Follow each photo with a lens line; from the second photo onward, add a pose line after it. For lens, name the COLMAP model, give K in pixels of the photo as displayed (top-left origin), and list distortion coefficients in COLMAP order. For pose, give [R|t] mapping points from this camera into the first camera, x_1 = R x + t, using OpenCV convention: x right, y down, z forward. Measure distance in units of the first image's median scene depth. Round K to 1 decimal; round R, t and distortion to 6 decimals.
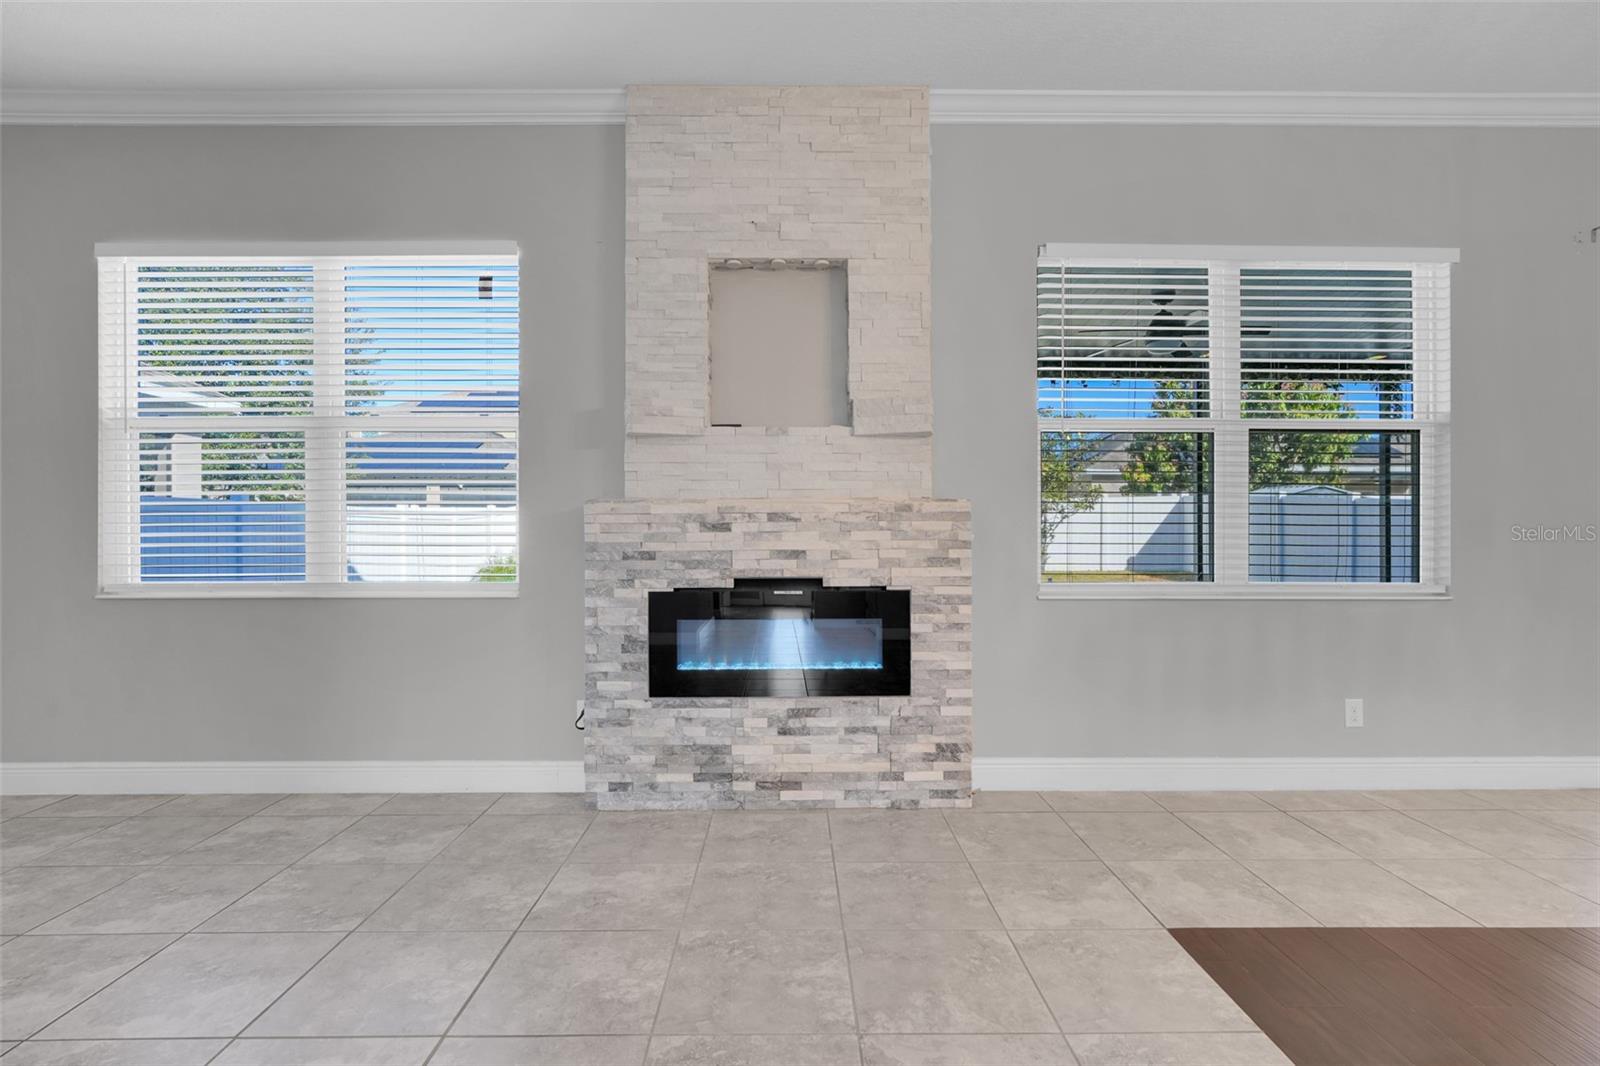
lens RADIAL K [[775.8, 0, 787.3], [0, 775.8, 534.5], [0, 0, 1]] dist [-0.010458, -0.000052]
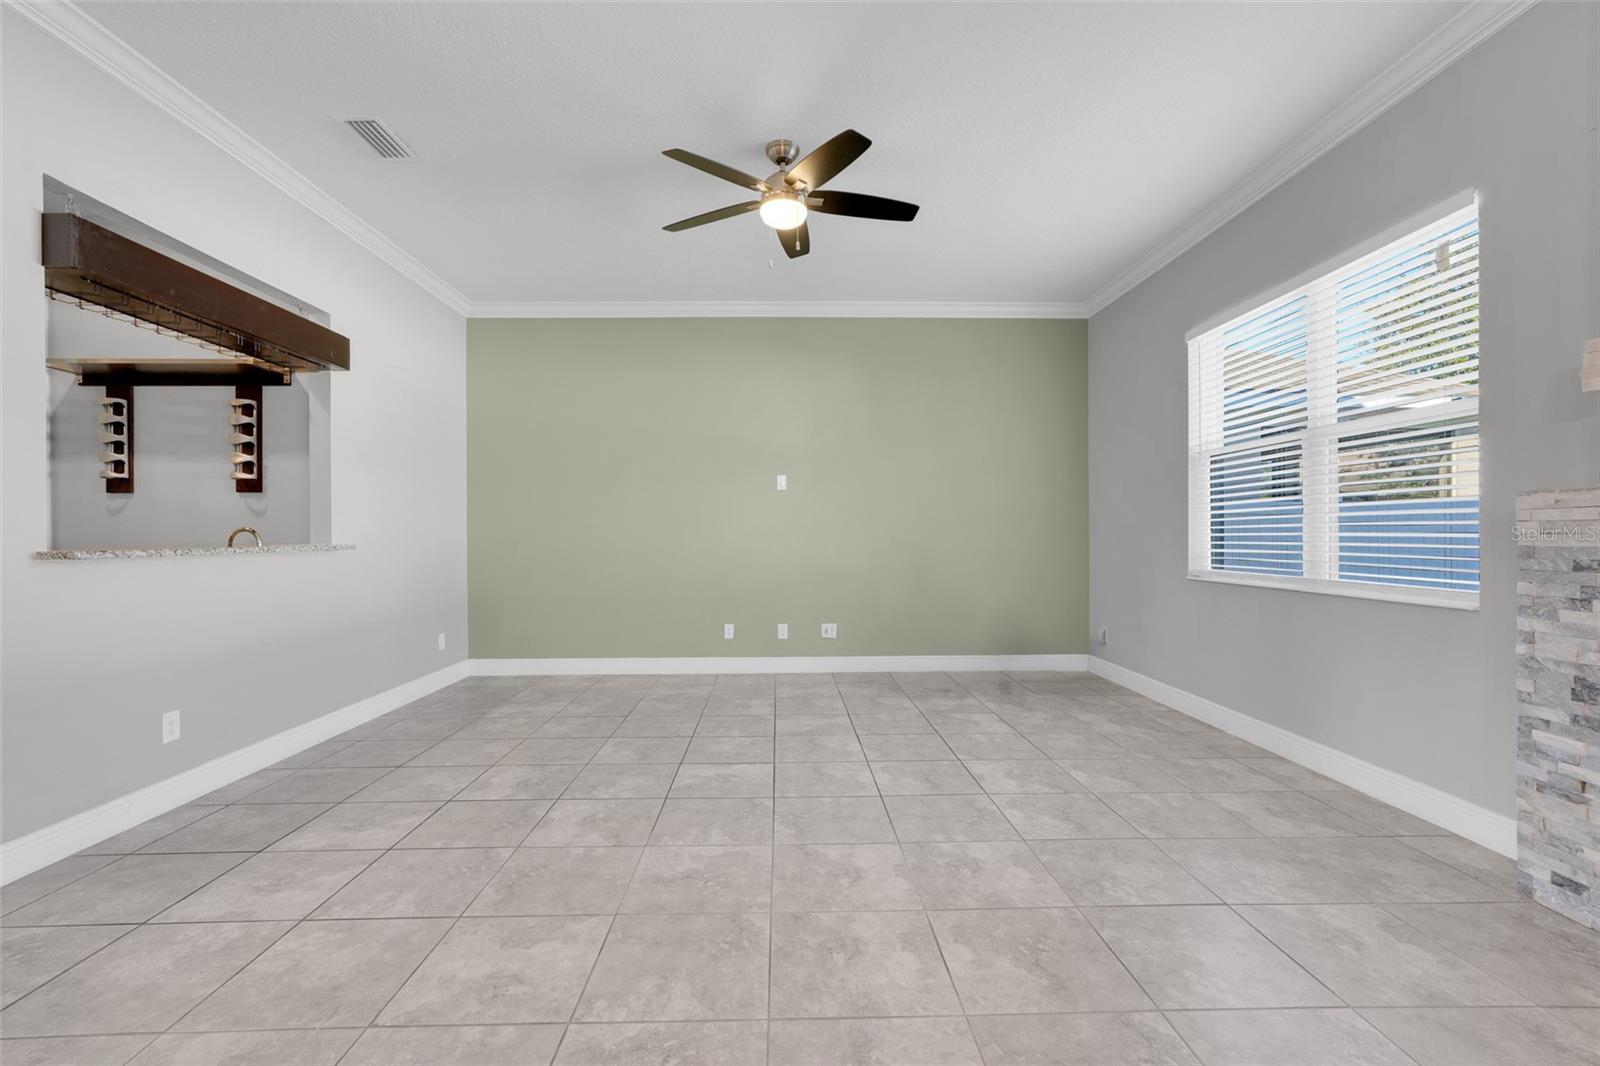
lens RADIAL K [[697.0, 0, 801.9], [0, 697.0, 536.6], [0, 0, 1]] dist [-0.004770, 0.000126]
pose [[0.018225, 0.004739, -0.999823, 0.417546], [-0.003076, 0.999984, 0.004684, -0.000098], [0.999829, 0.002990, 0.018239, 0.270948]]
